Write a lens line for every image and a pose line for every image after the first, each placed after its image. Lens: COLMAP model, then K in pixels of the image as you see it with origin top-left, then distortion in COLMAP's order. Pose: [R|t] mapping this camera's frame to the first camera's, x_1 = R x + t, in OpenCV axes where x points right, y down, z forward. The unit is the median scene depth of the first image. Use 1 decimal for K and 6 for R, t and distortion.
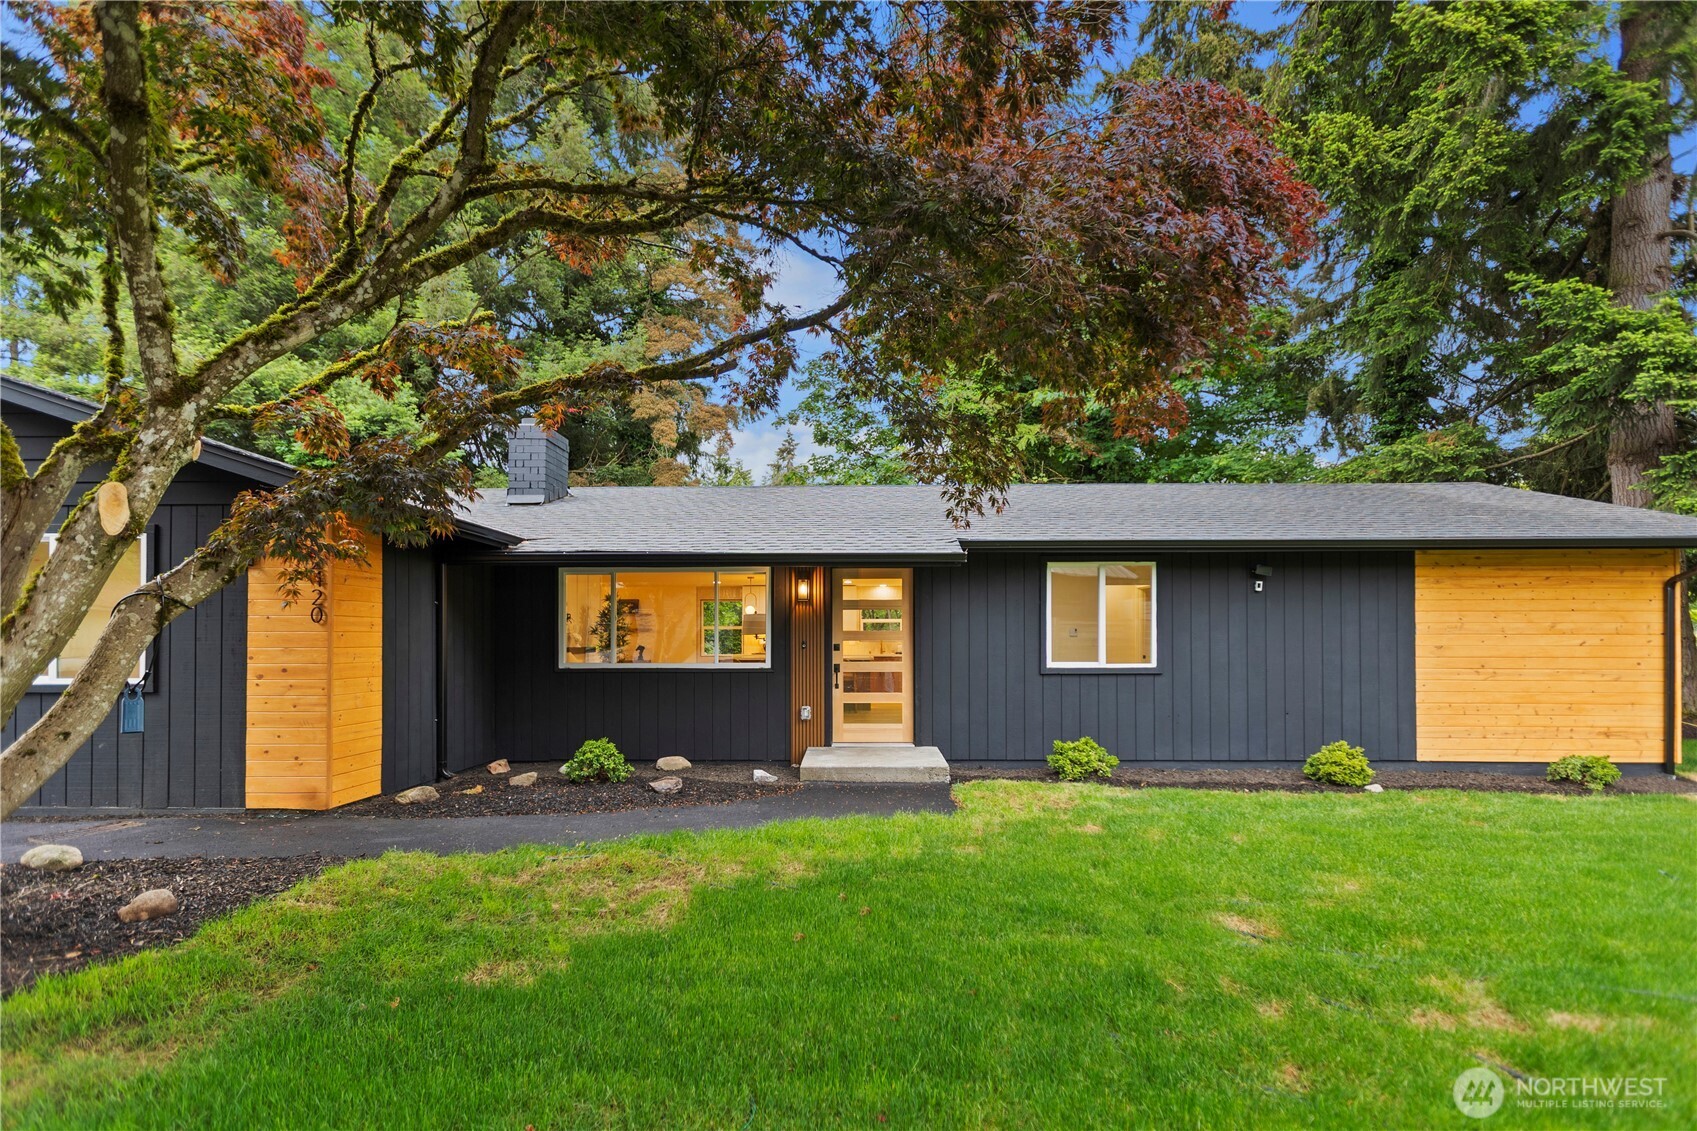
lens RADIAL K [[767.3, 0, 849.4], [0, 767.3, 630.3], [0, 0, 1]] dist [0.000969, -0.000088]
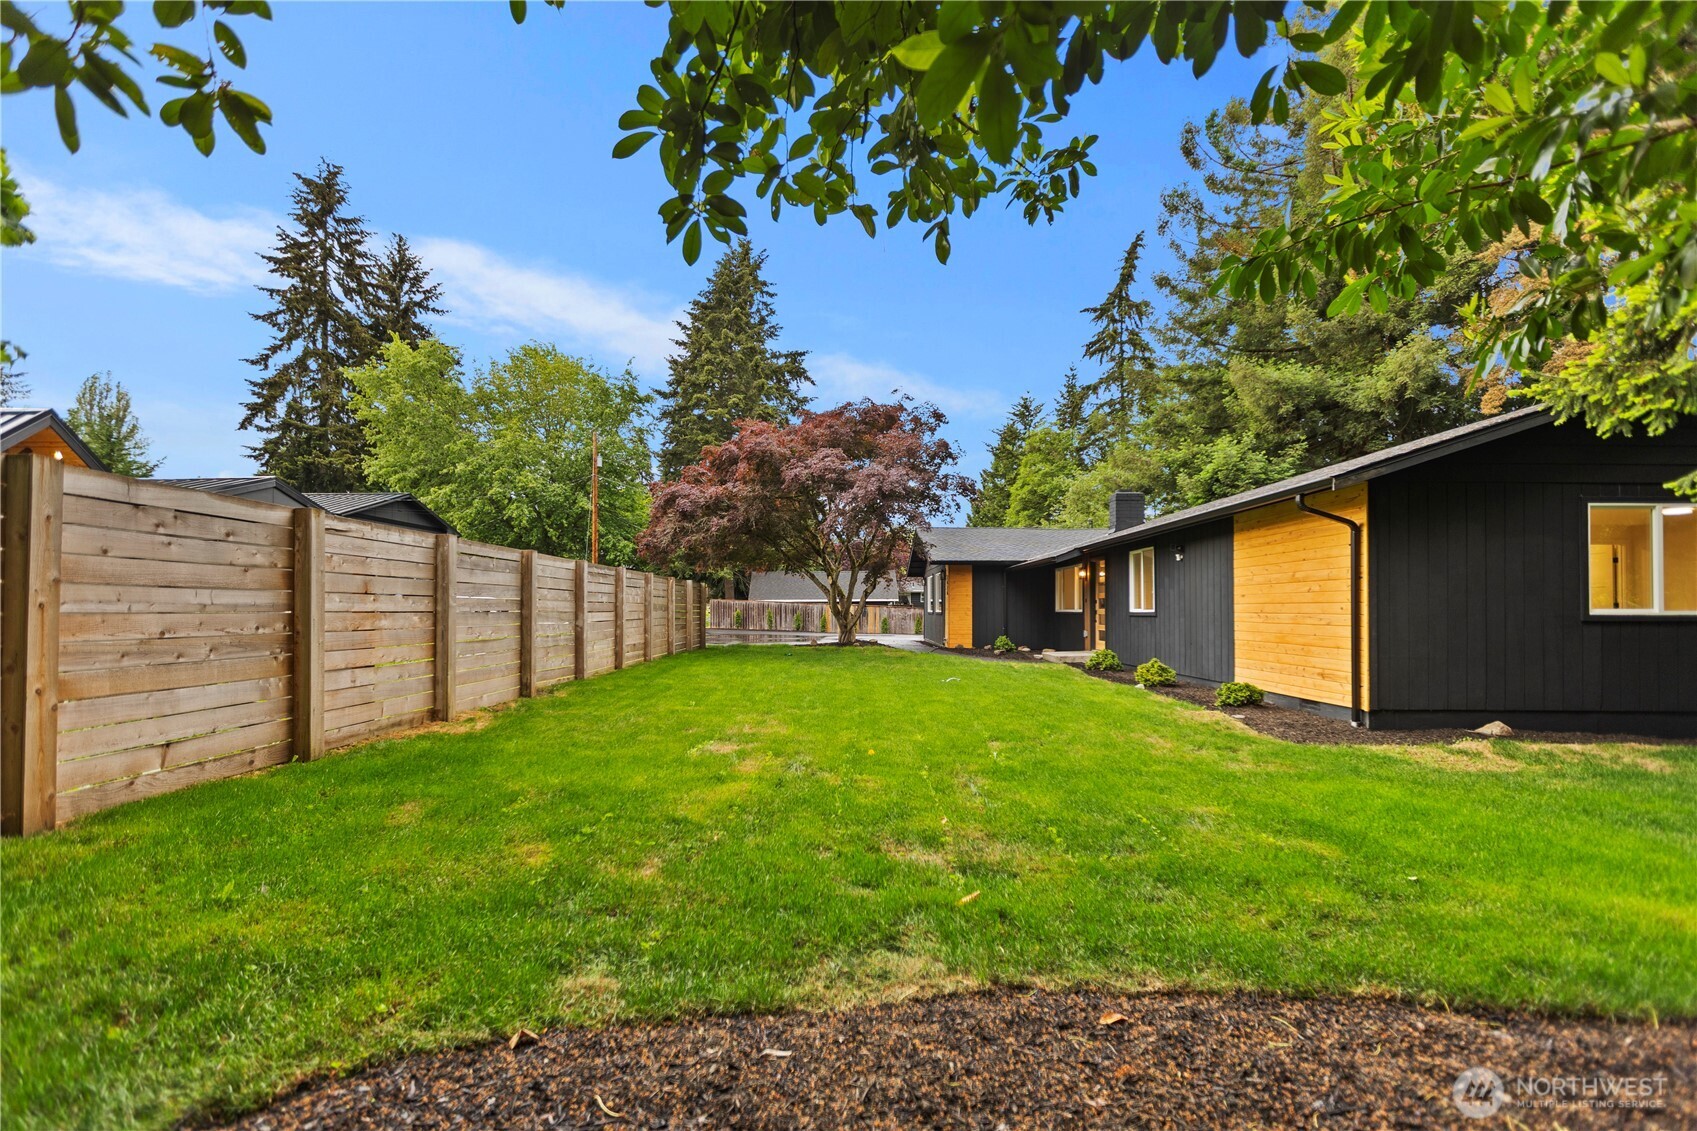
lens RADIAL K [[760.2, 0, 838.2], [0, 760.2, 592.7], [0, 0, 1]] dist [0.000637, 0.000183]
pose [[0.008253, -0.023002, -0.999701, 2.001693], [0.010355, 0.999684, -0.022916, 0.038704], [0.999912, -0.010163, 0.008488, 0.325478]]
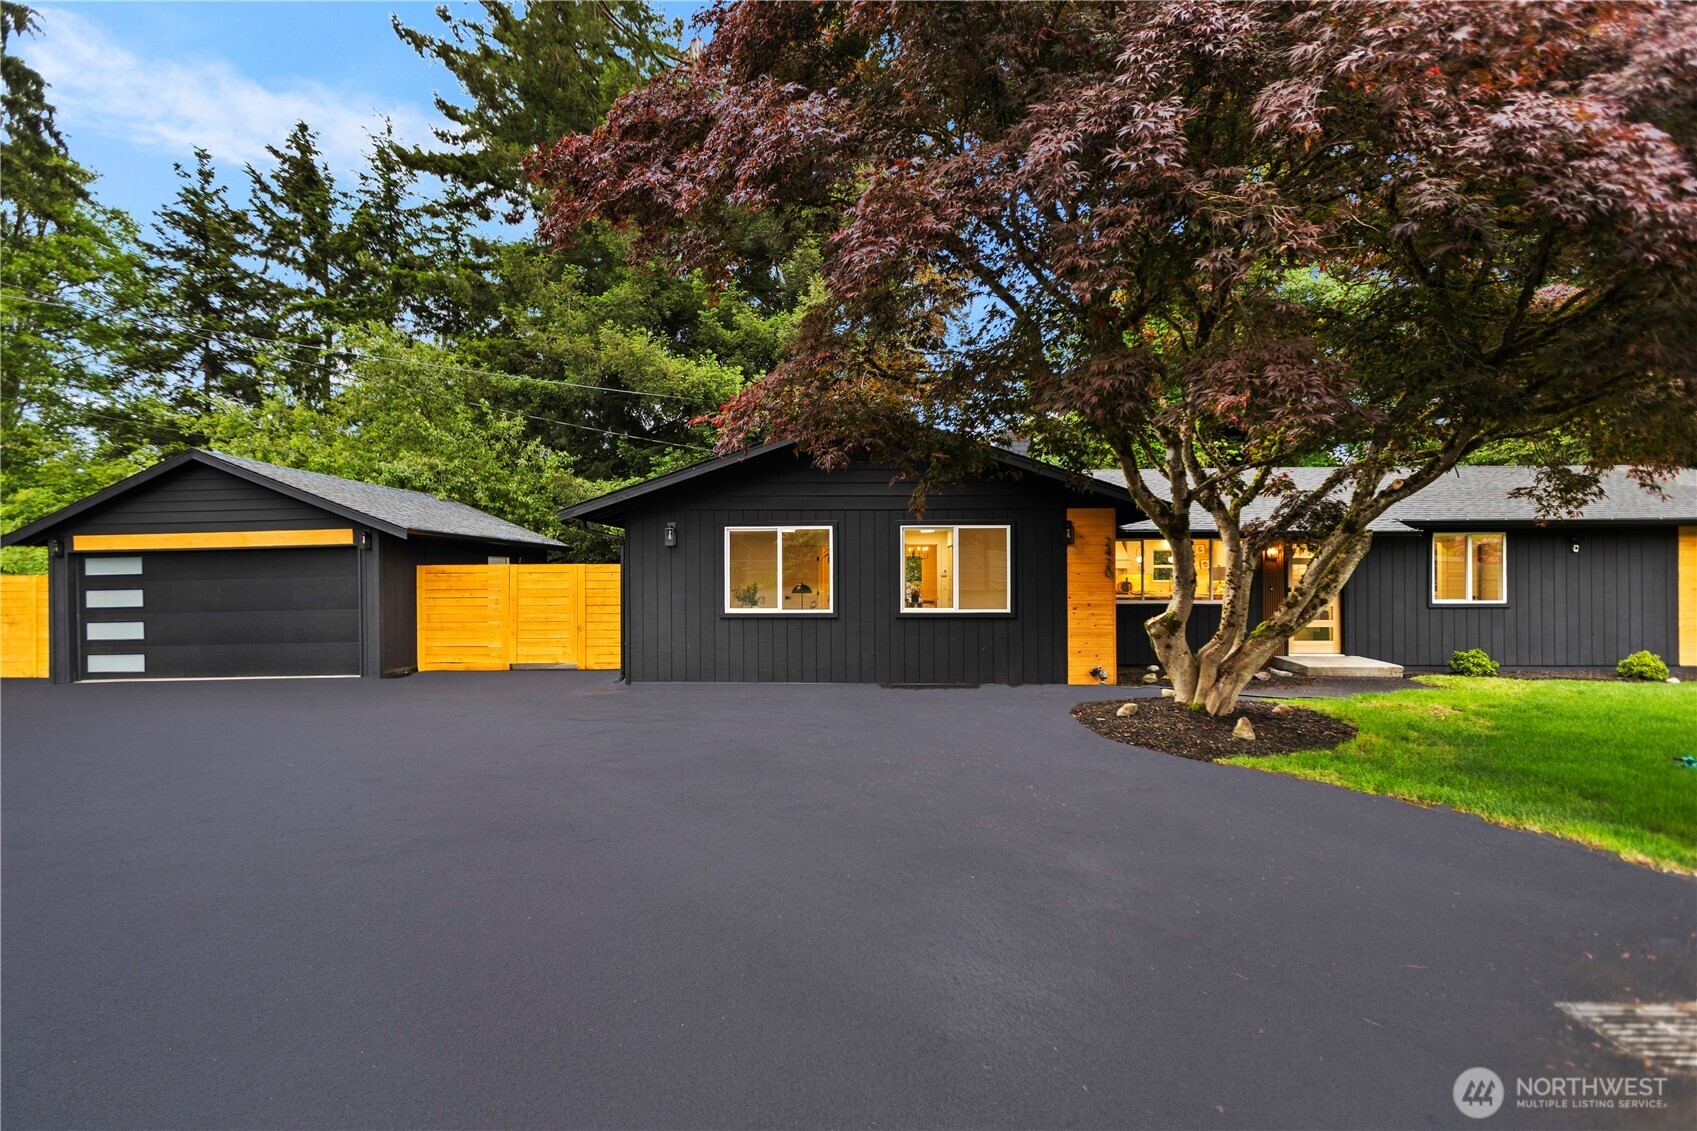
lens RADIAL K [[763.2, 0, 848.5], [0, 763.2, 565.5], [0, 0, 1]] dist [0.003328, 0.000152]
pose [[0.999987, -0.002802, -0.004340, -0.882027], [0.002796, 0.999995, -0.001433, -0.026579], [0.004344, 0.001421, 0.999990, -0.503129]]
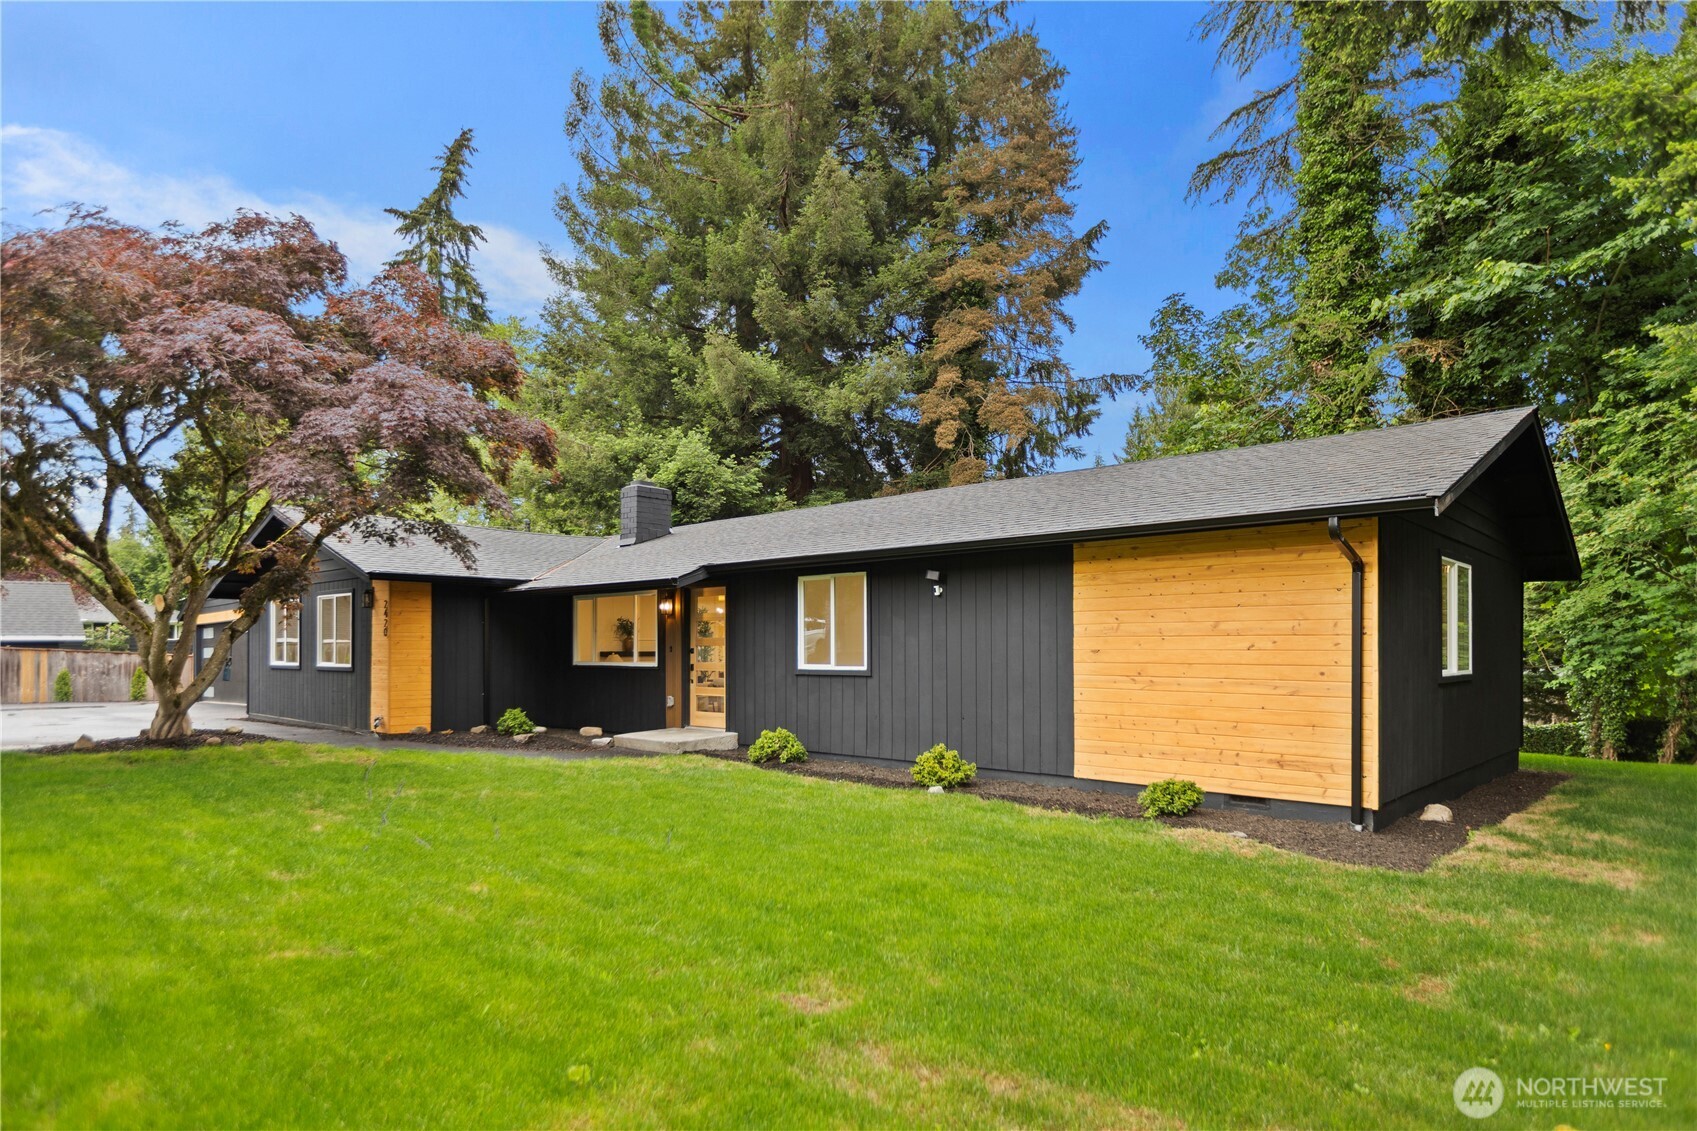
lens RADIAL K [[1005.5, 0, 850.8], [0, 1005.5, 629.9], [0, 0, 1]] dist [0.004867, 0.000695]
pose [[0.734961, -0.013309, -0.677979, 1.345898], [0.007486, 0.999906, -0.011513, 0.008501], [0.678069, 0.003387, 0.734991, -0.048315]]
